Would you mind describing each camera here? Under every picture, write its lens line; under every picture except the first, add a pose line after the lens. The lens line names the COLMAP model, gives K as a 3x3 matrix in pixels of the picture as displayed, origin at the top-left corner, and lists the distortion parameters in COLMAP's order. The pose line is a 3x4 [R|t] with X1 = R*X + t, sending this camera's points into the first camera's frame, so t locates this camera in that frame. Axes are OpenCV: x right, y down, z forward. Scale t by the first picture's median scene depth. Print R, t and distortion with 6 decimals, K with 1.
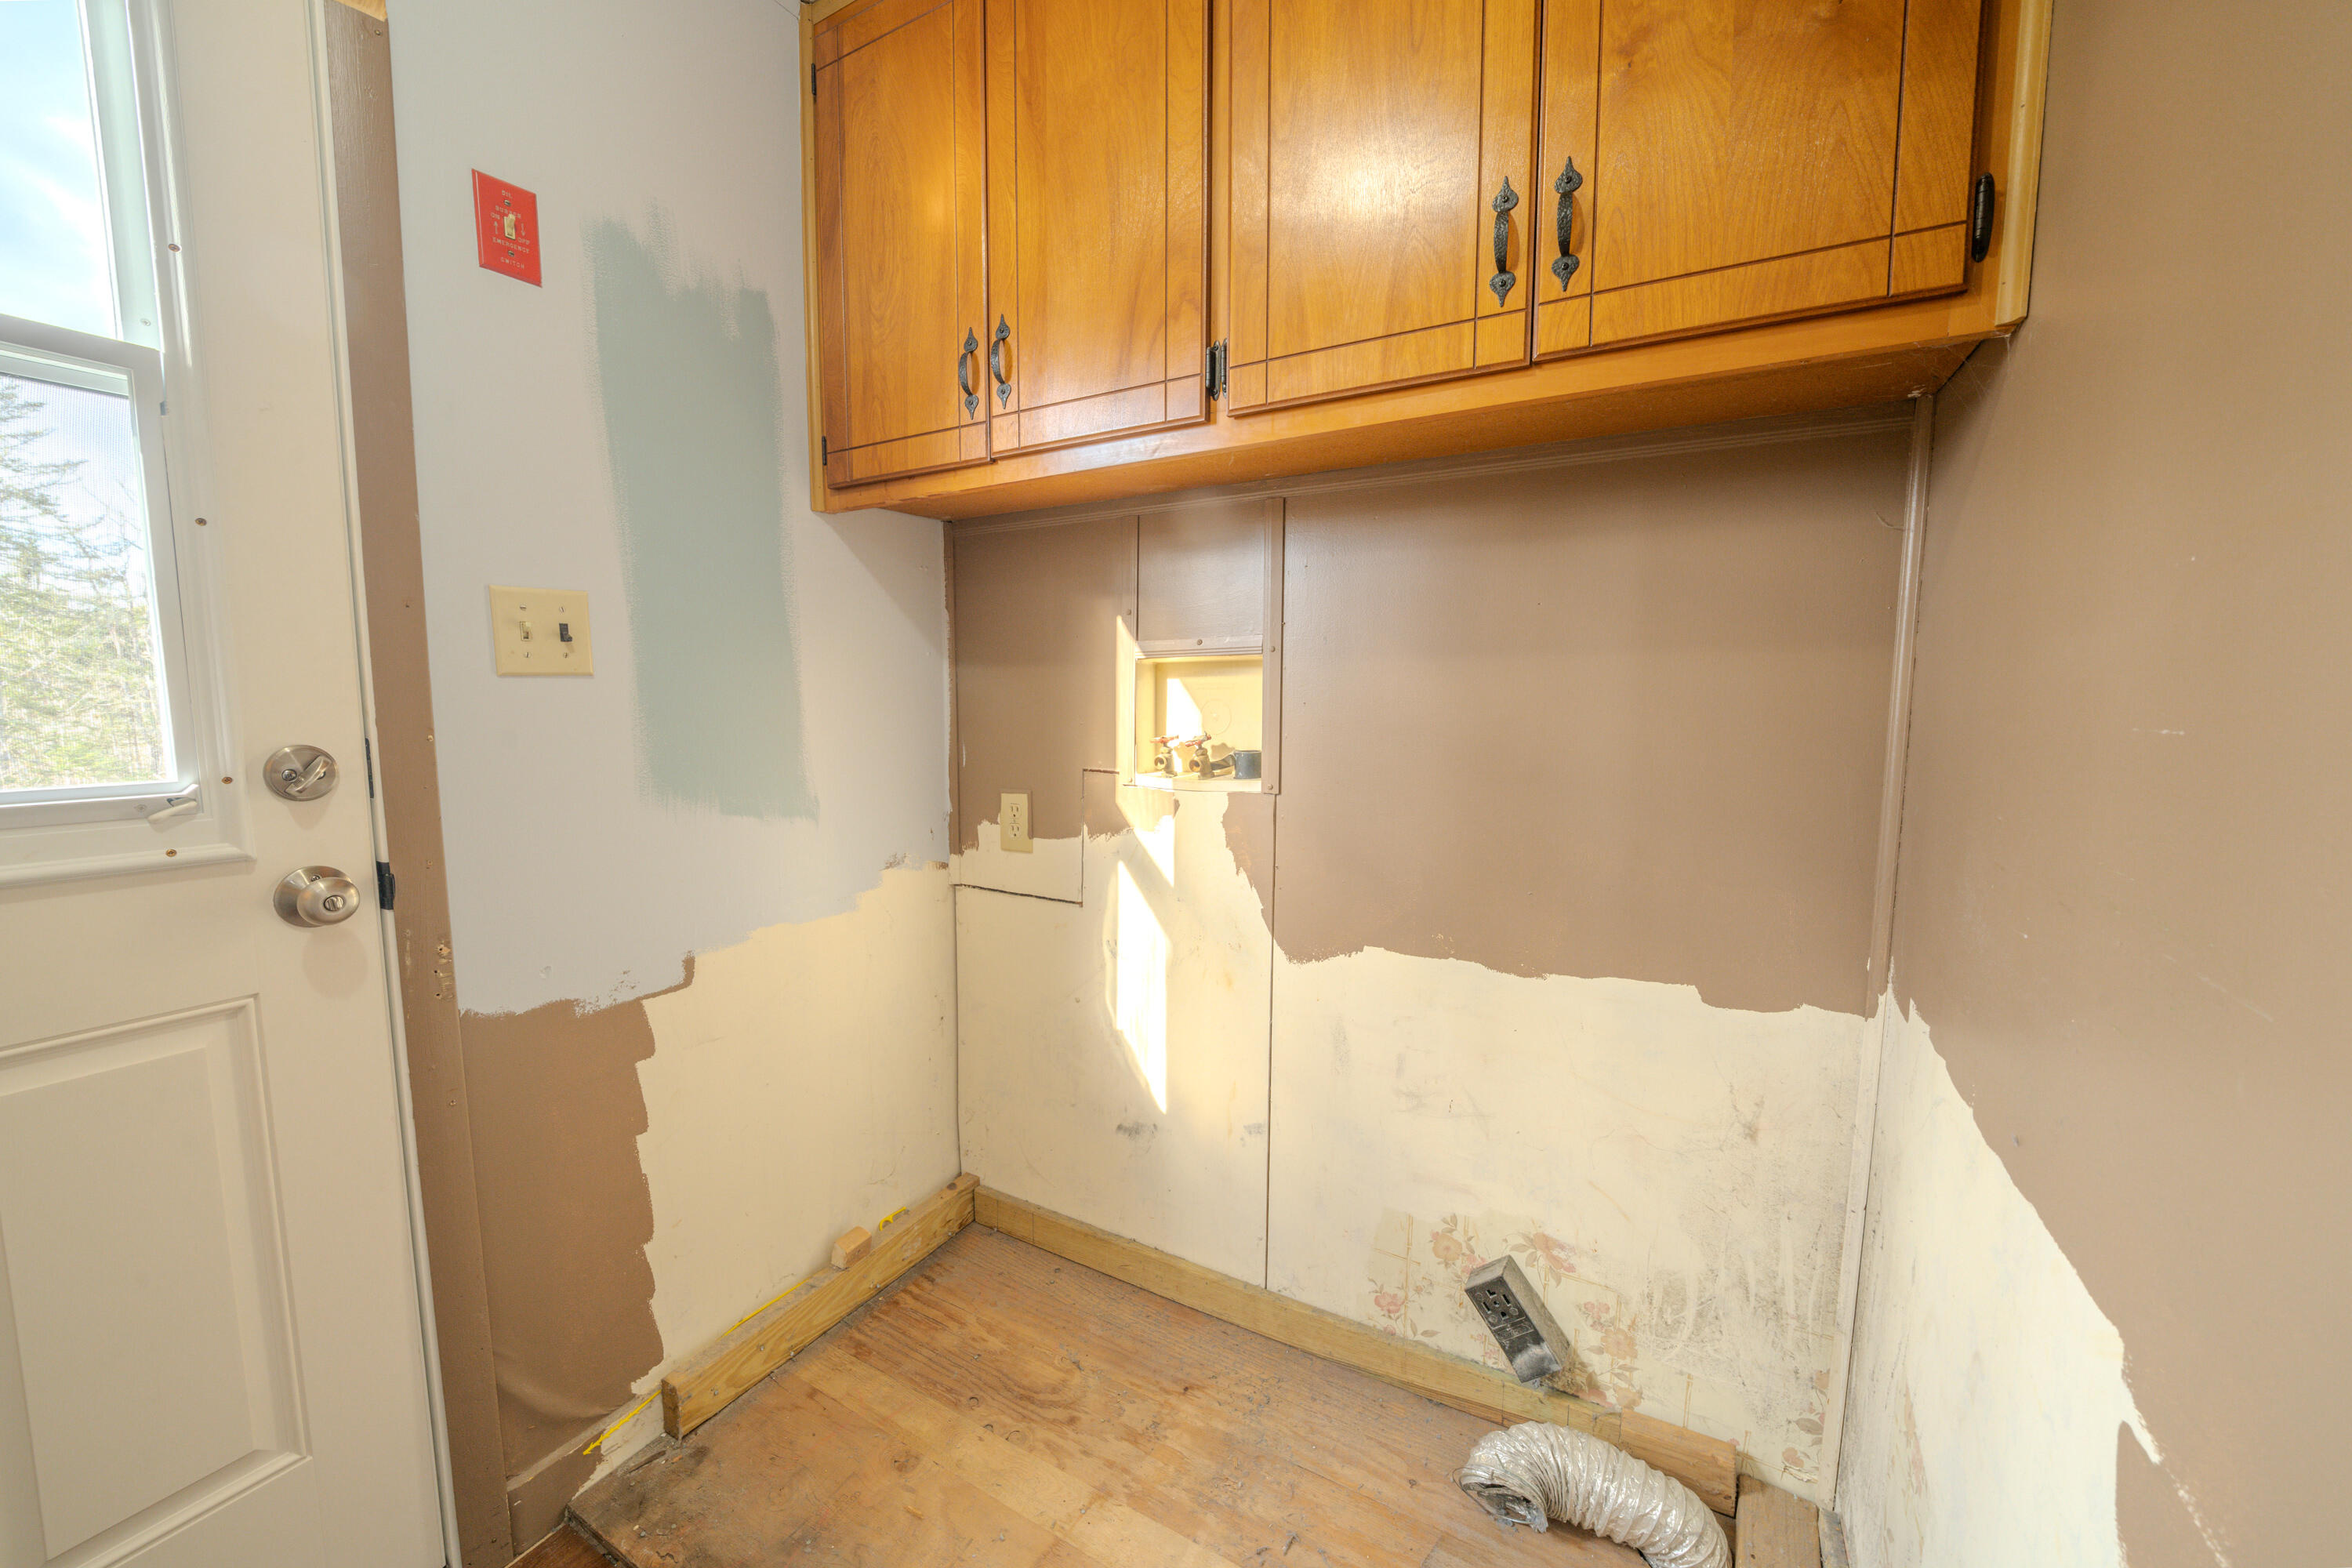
lens RADIAL K [[872.6, 0, 1157.9], [0, 872.6, 776.5], [0, 0, 1]] dist [-0.023966, 0.003687]
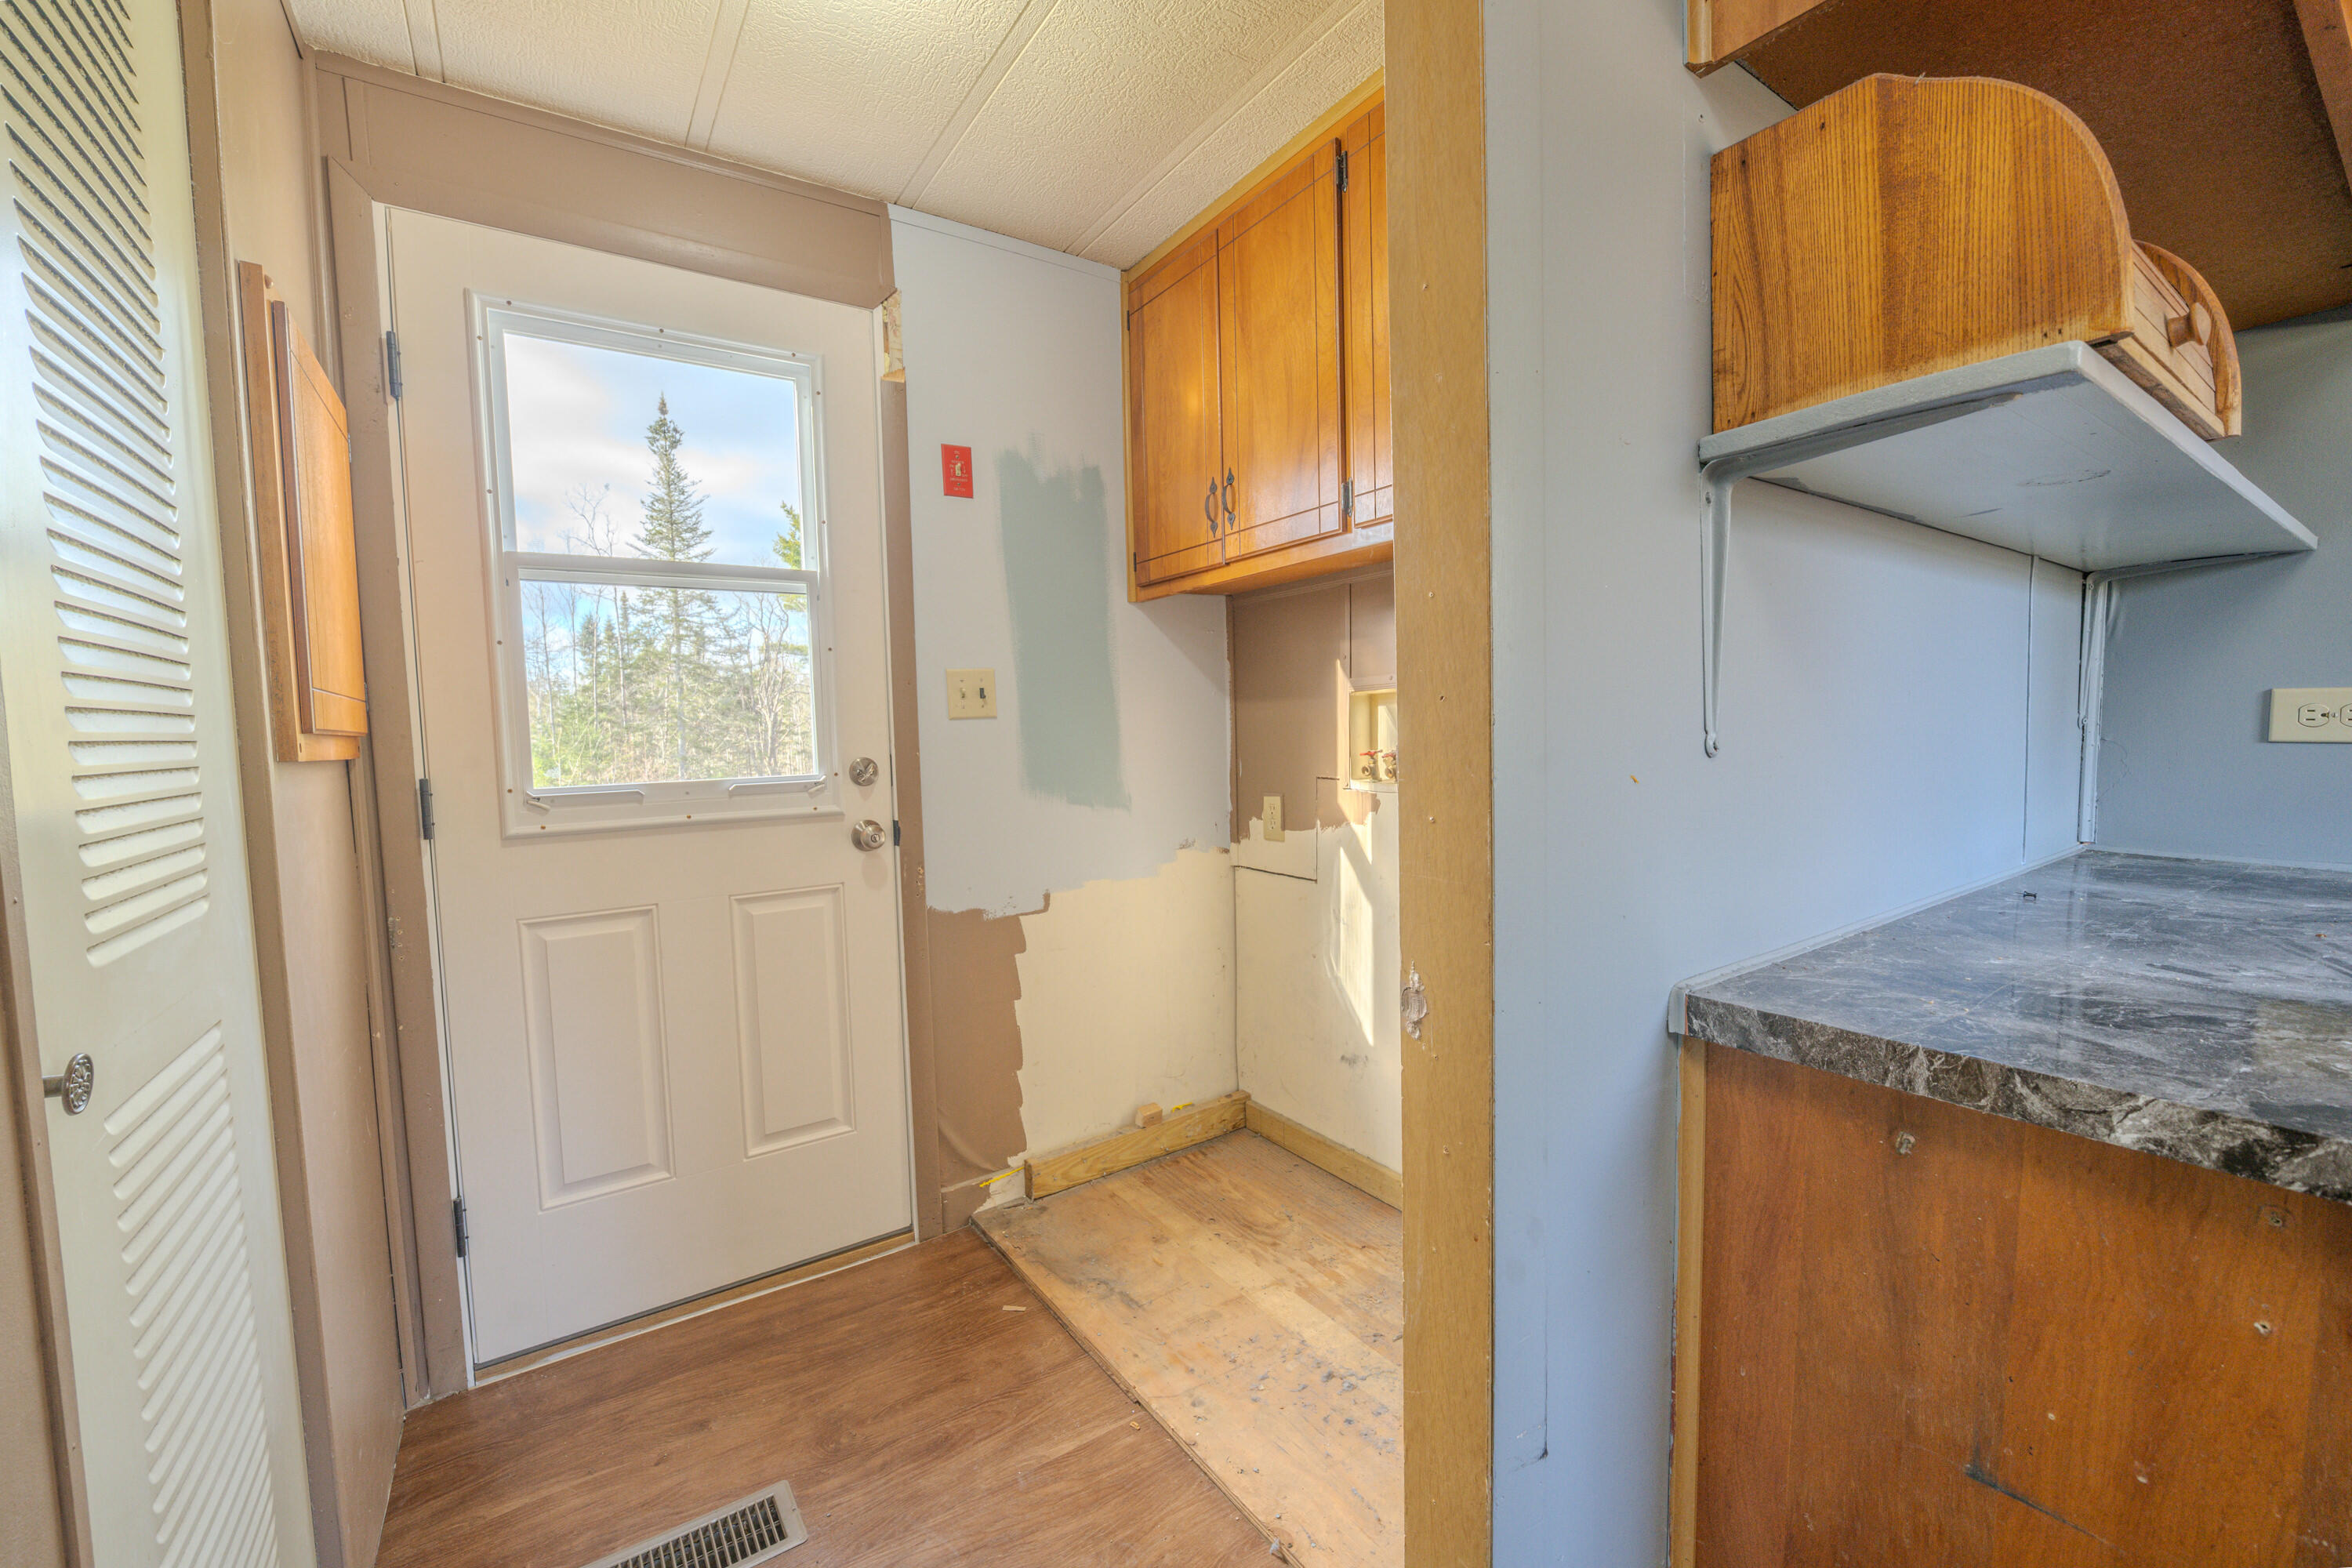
lens RADIAL K [[956.4, 0, 1173.8], [0, 956.4, 772.4], [0, 0, 1]] dist [-0.028512, 0.005943]
pose [[0.899502, -0.005623, -0.436881, 0.411337], [-0.012838, 0.999145, -0.039290, 0.051567], [0.436729, 0.040950, 0.898661, -0.454566]]
